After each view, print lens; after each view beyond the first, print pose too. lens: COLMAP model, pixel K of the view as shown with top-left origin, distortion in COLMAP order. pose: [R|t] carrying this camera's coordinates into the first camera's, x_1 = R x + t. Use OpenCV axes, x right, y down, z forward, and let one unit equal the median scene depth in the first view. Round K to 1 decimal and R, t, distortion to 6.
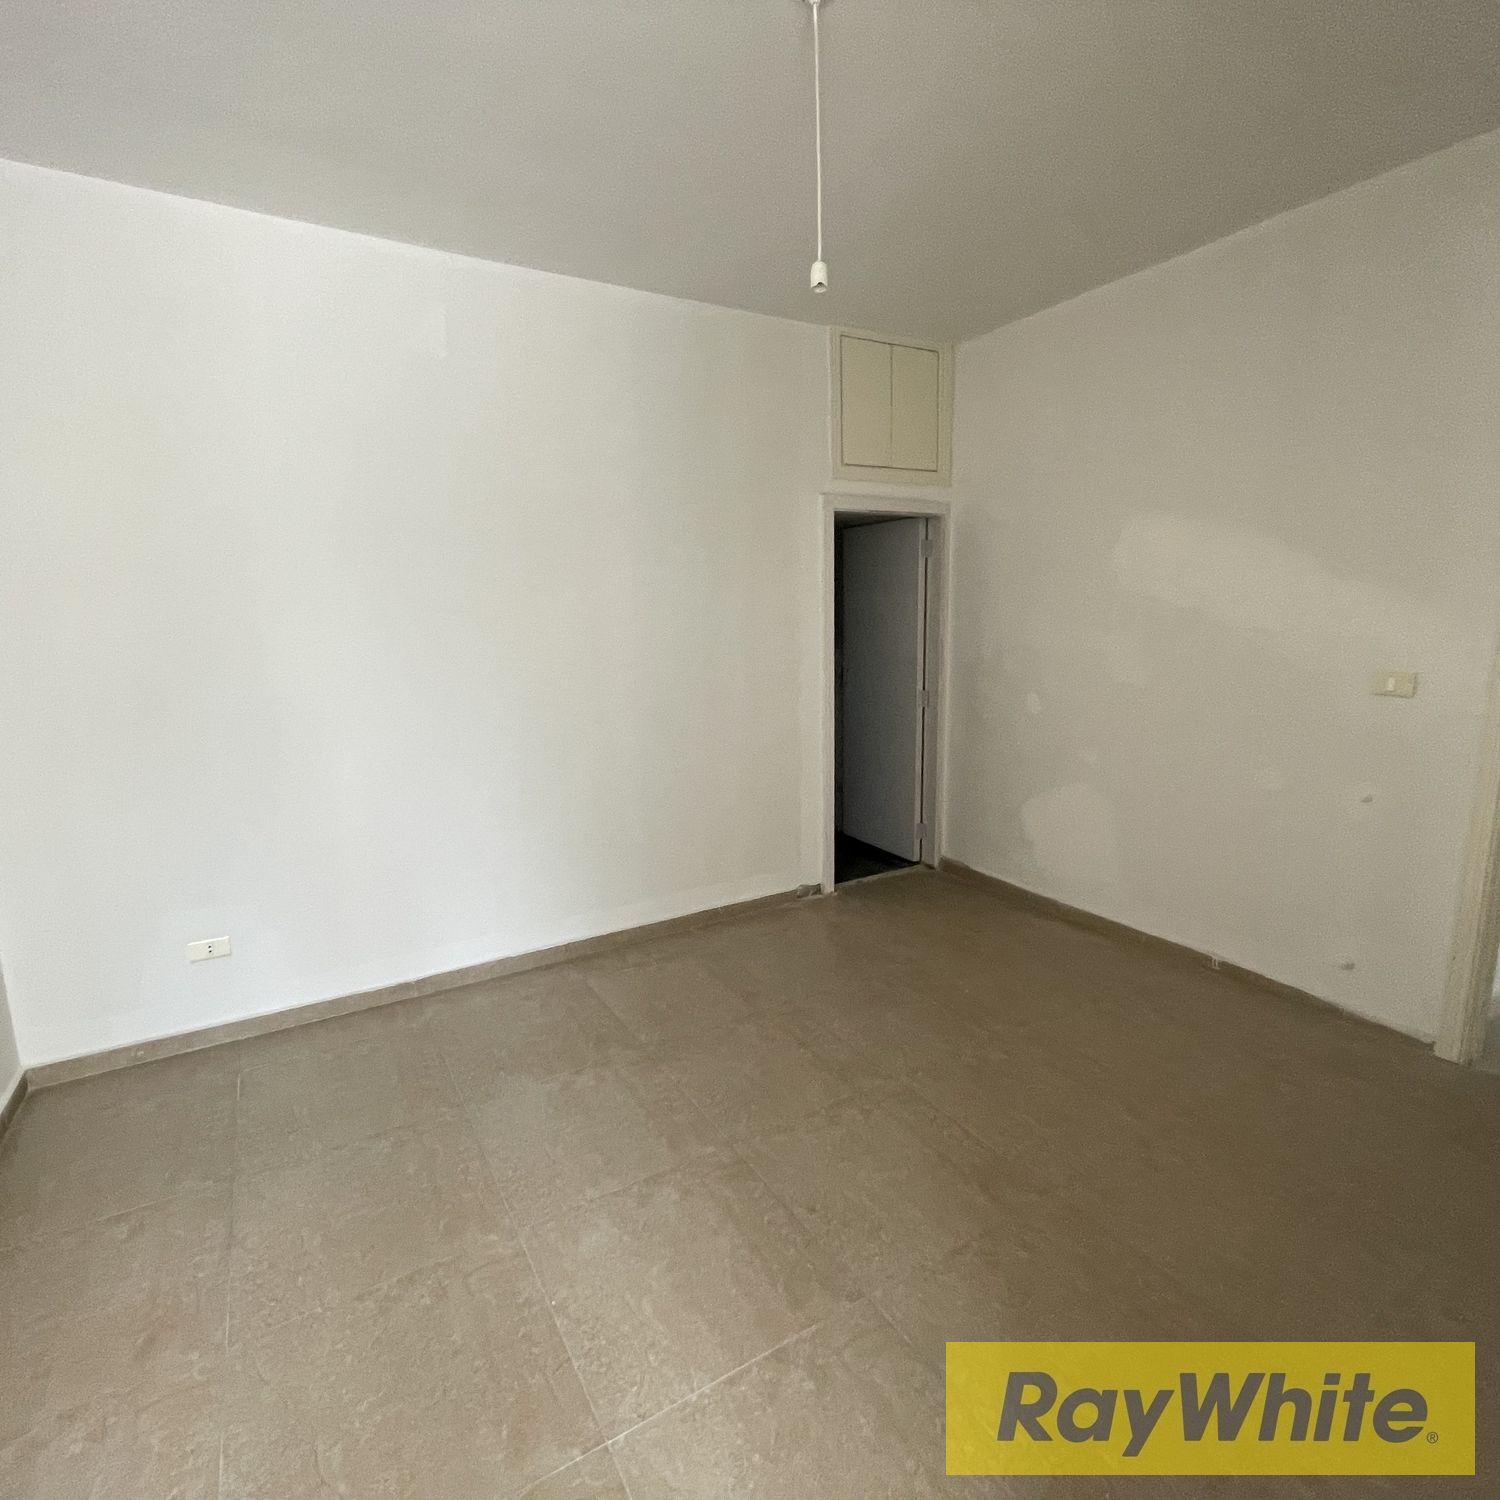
lens RADIAL K [[807.0, 0, 750.0], [0, 807.0, 750.0], [0, 0, 1]] dist [-0.002648, -0.000241]
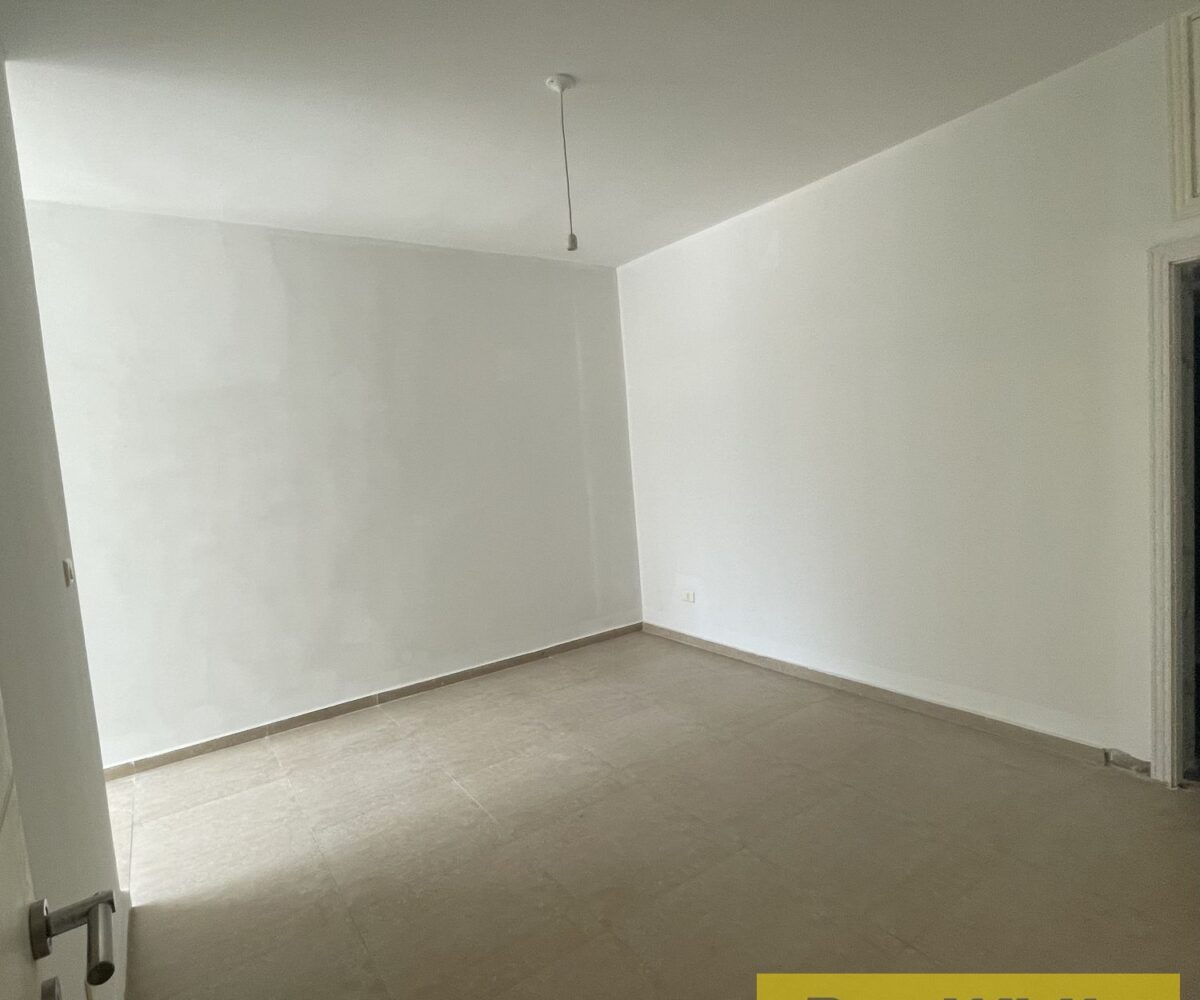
lens RADIAL K [[638.3, 0, 600.0], [0, 638.3, 500.0], [0, 0, 1]] dist [-0.000462, -0.000287]
pose [[0.078454, 0.093741, -0.992501, 0.794688], [-0.098804, 0.991399, 0.085827, -0.099458], [0.992009, 0.091330, 0.087041, 0.544147]]
